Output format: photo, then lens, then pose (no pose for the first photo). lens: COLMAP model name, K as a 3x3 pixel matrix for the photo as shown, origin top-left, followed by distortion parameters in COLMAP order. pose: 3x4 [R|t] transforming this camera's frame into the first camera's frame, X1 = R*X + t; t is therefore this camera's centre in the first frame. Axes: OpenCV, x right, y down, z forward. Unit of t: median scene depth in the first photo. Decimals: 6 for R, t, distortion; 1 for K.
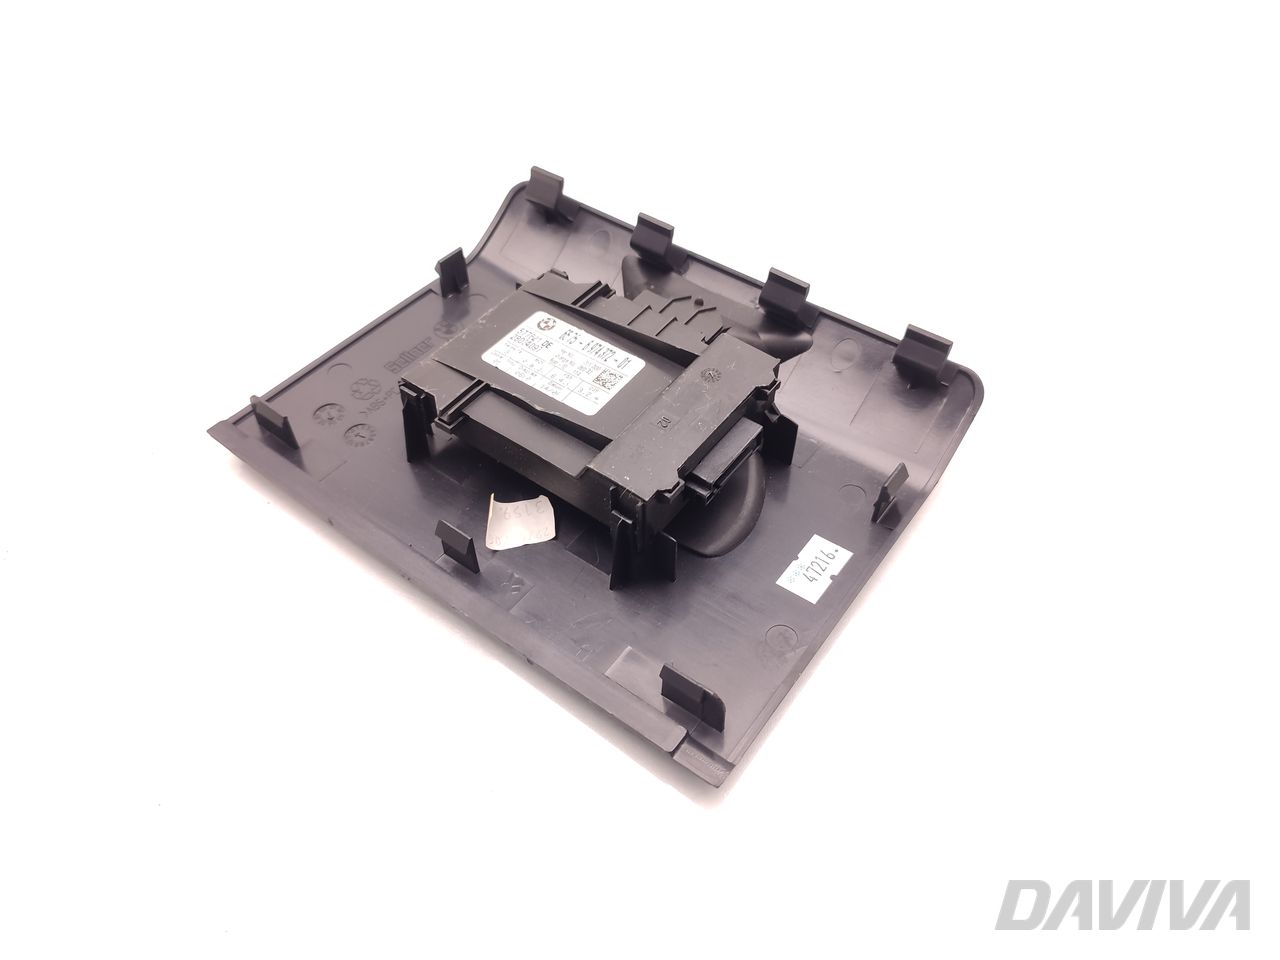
lens RADIAL K [[966.6, 0, 640.0], [0, 966.6, 480.0], [0, 0, 1]] dist [0.004873, 0.000188]
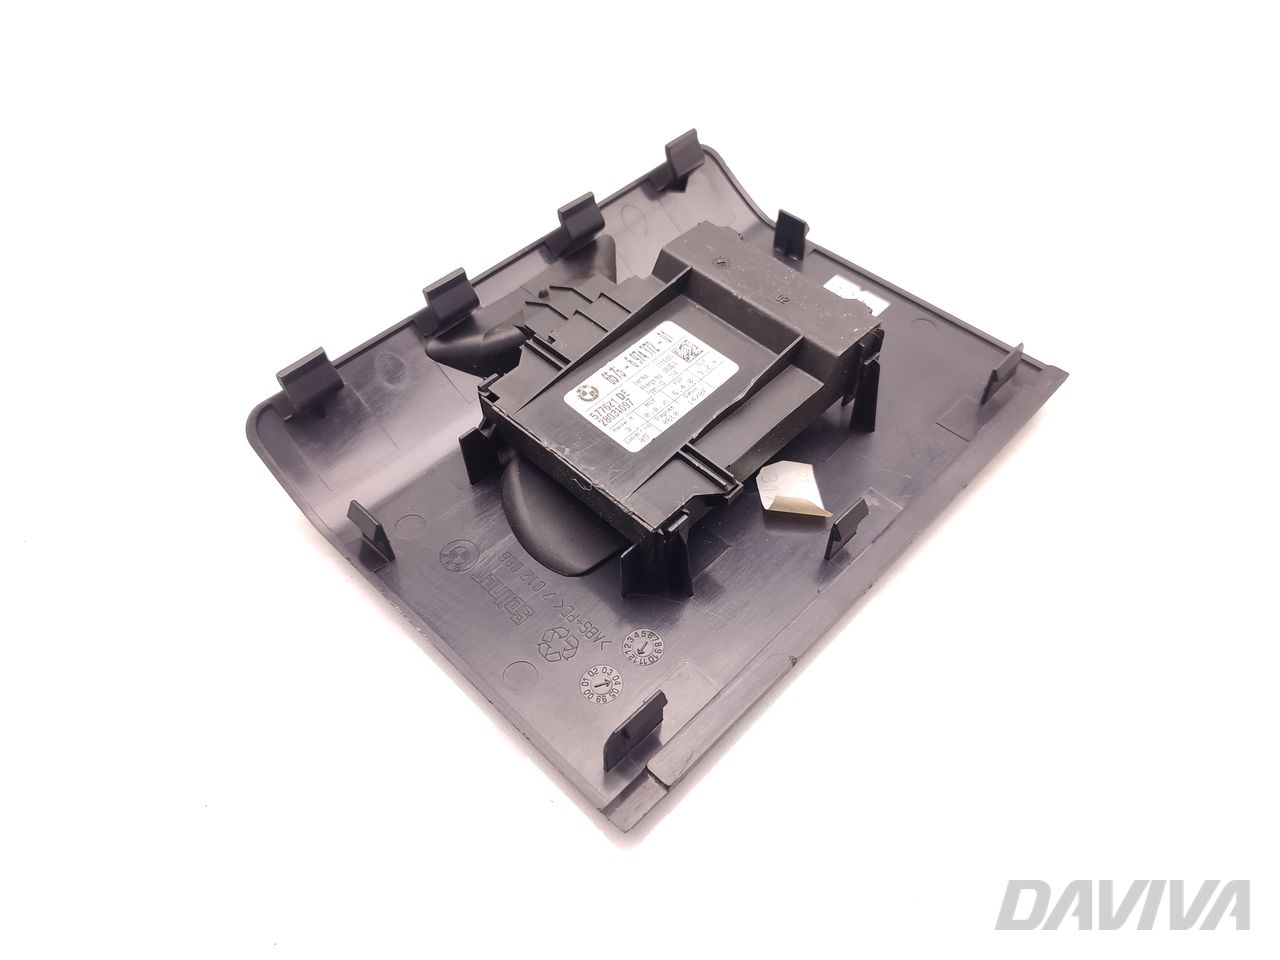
lens RADIAL K [[966.6, 0, 640.0], [0, 966.6, 480.0], [0, 0, 1]] dist [0.004873, 0.000188]
pose [[0.133277, -0.777821, 0.614193, -0.705353], [0.755057, 0.481112, 0.445443, -0.490663], [-0.641970, 0.404384, 0.651420, 0.456860]]
